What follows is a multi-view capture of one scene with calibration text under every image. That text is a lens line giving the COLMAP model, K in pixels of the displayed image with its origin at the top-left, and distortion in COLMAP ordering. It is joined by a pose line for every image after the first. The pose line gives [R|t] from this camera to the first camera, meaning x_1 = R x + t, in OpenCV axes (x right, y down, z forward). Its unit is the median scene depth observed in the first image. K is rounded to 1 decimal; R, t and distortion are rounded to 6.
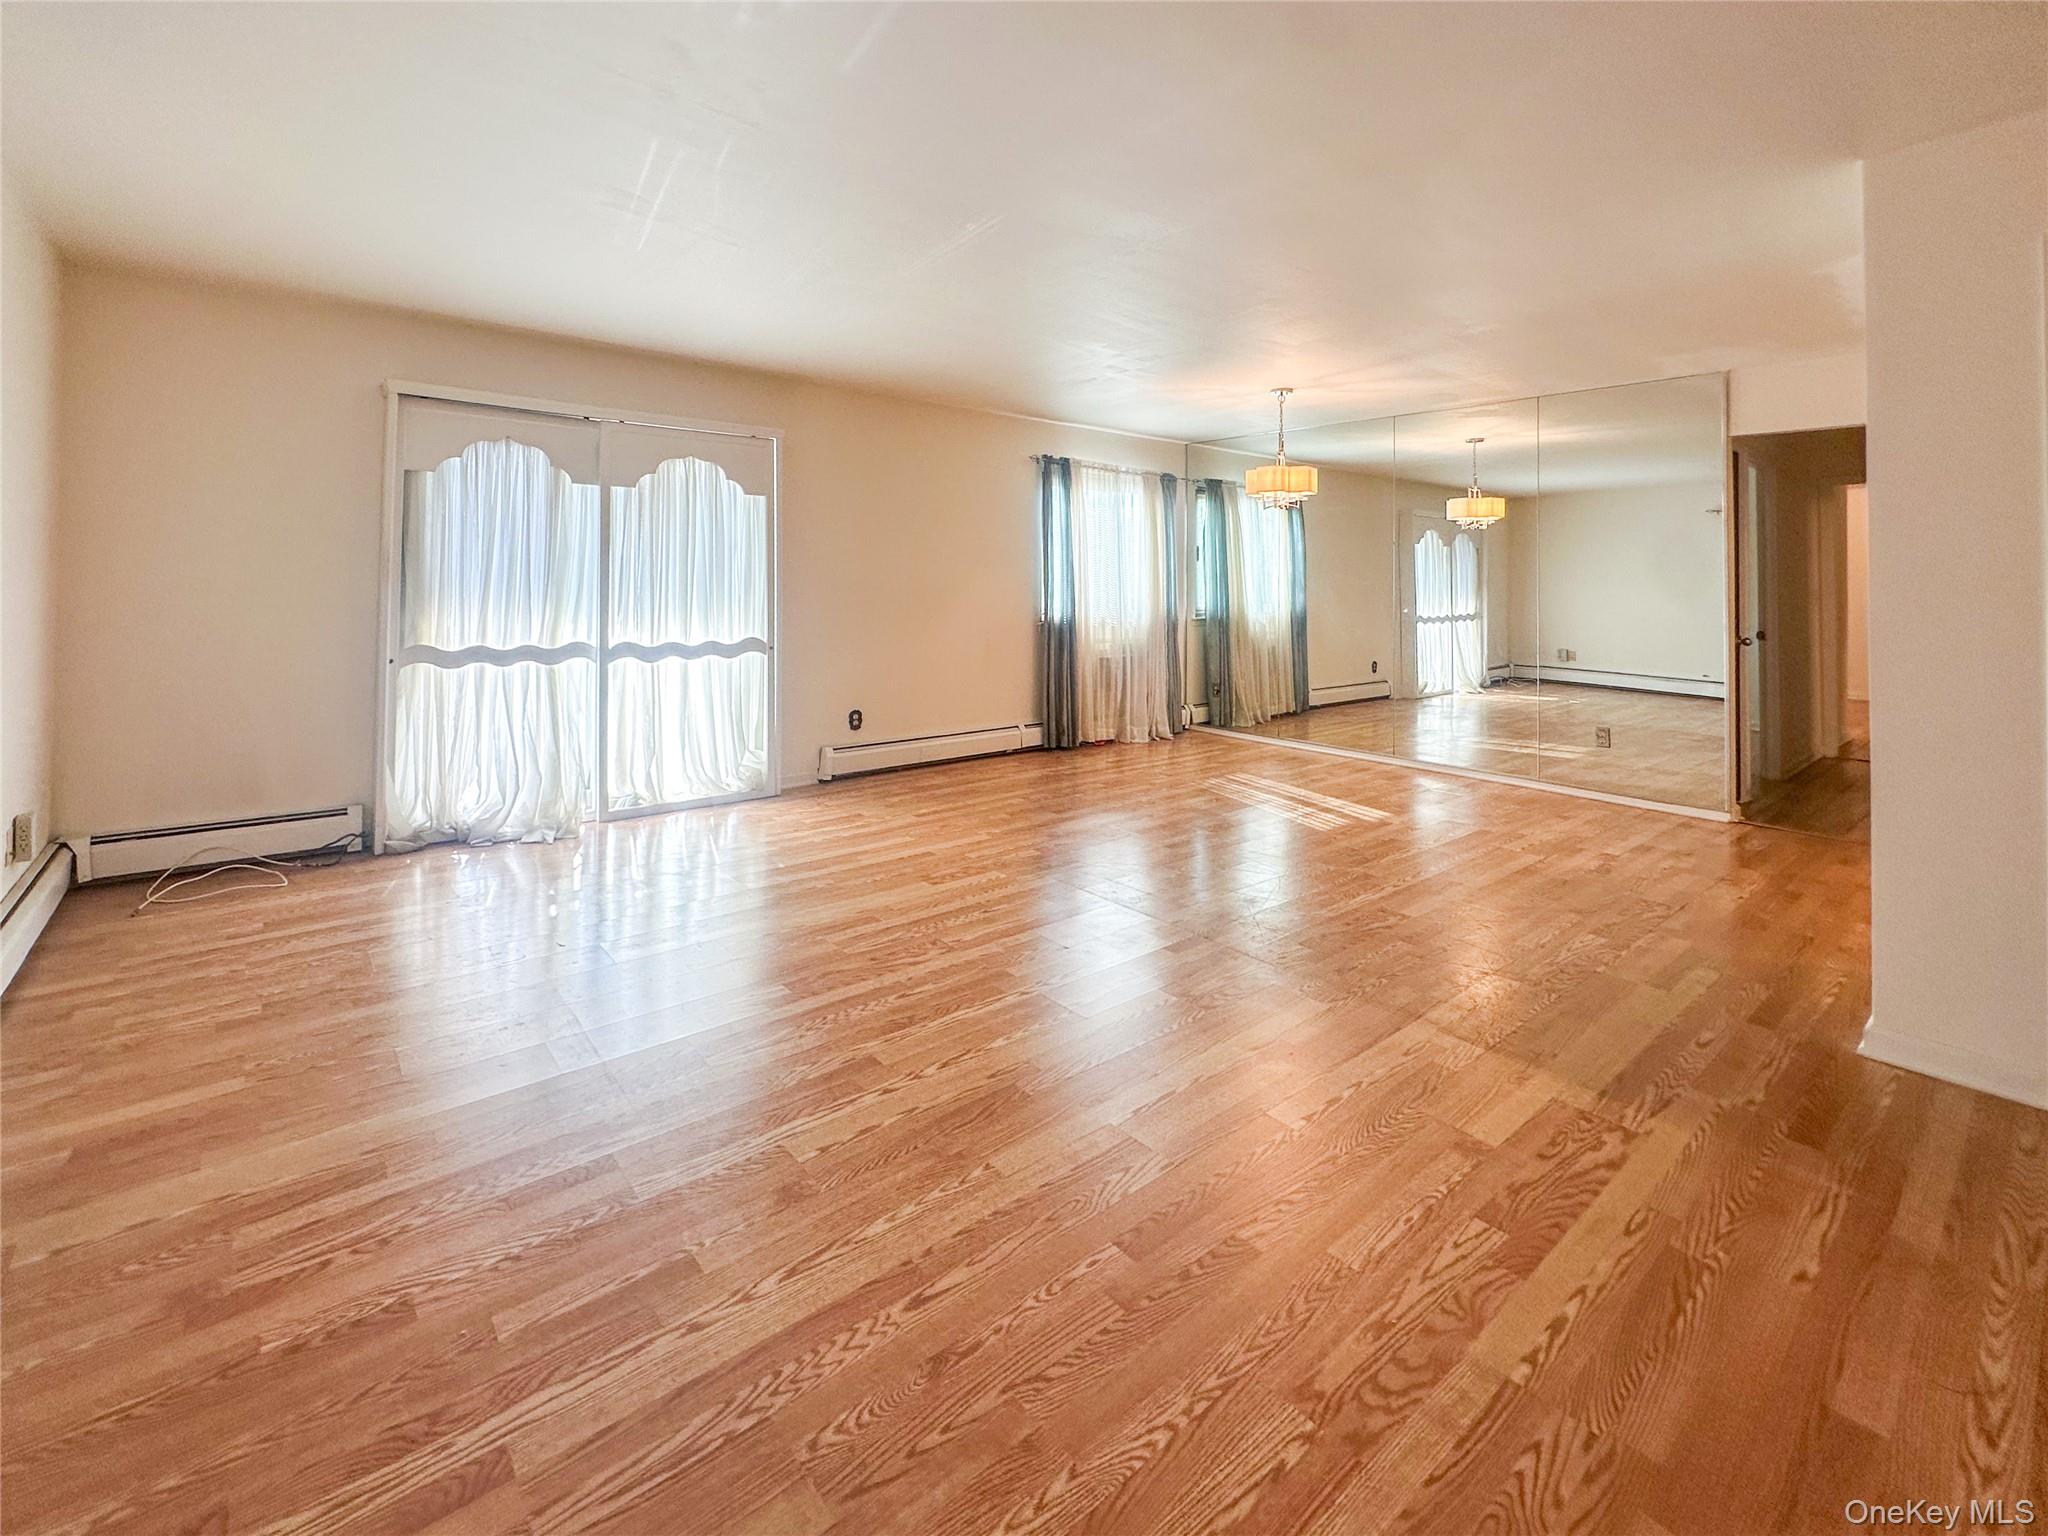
lens RADIAL K [[901.6, 0, 988.9], [0, 901.6, 569.4], [0, 0, 1]] dist [-0.002165, -0.000253]
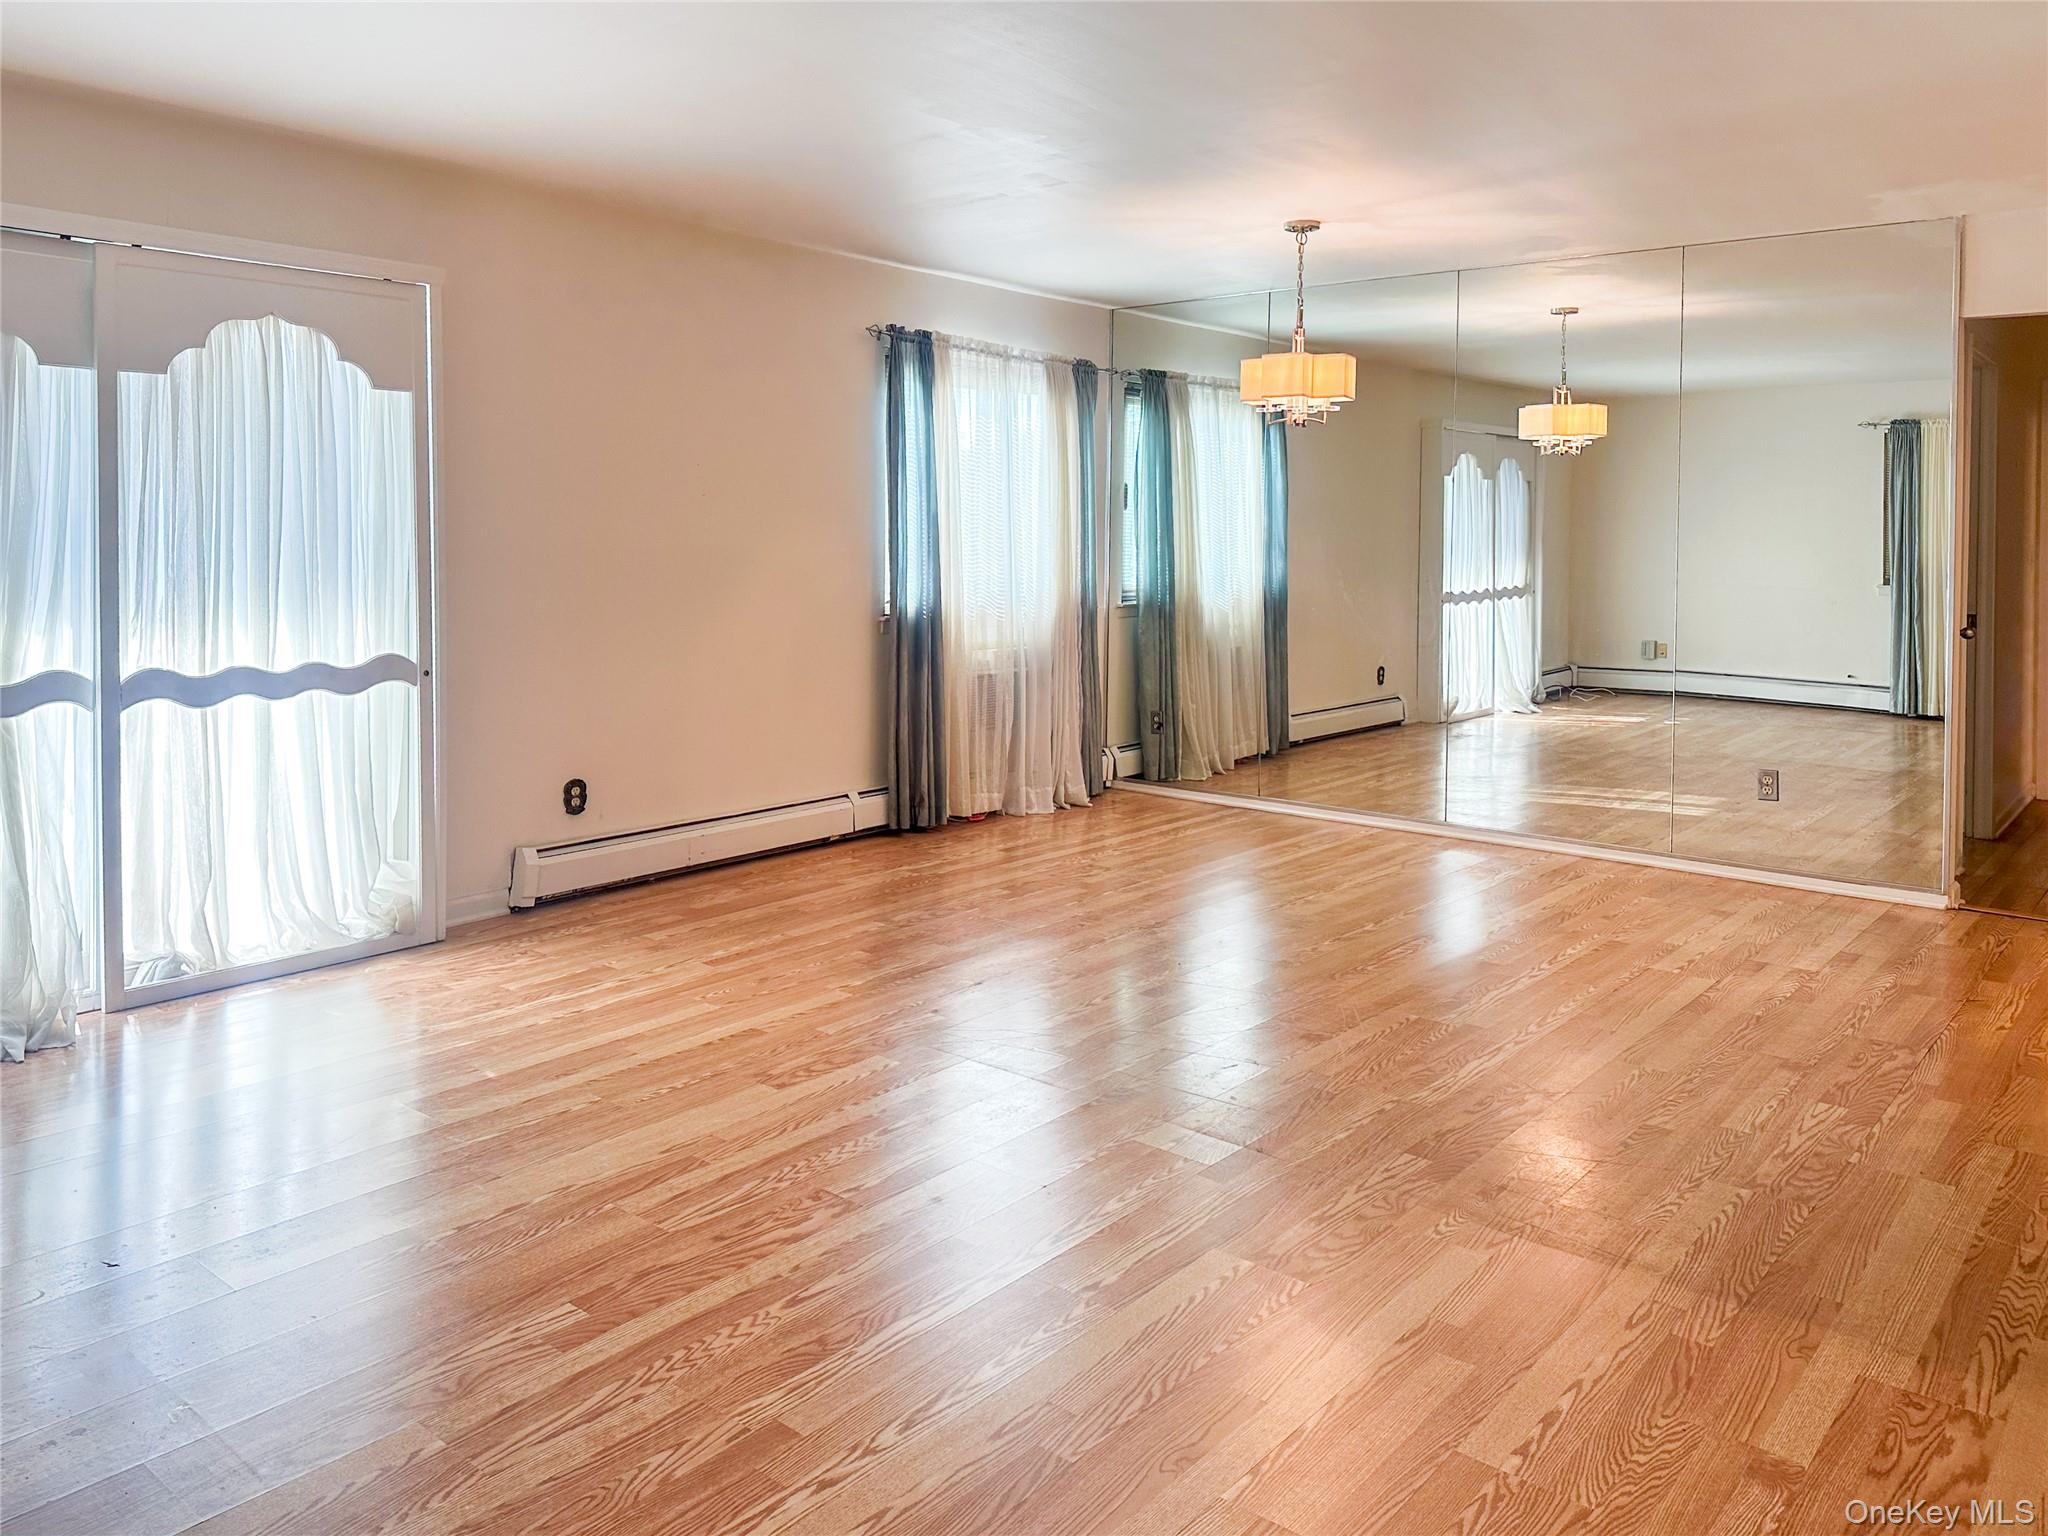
lens RADIAL K [[1522.5, 0, 963.9], [0, 1522.5, 587.5], [0, 0, 1]] dist [0.047356, -0.049207]
pose [[0.984491, -0.010166, 0.175142, -0.095920], [0.001362, 0.998732, 0.050318, -0.014205], [-0.175432, -0.049299, 0.983256, 0.034436]]
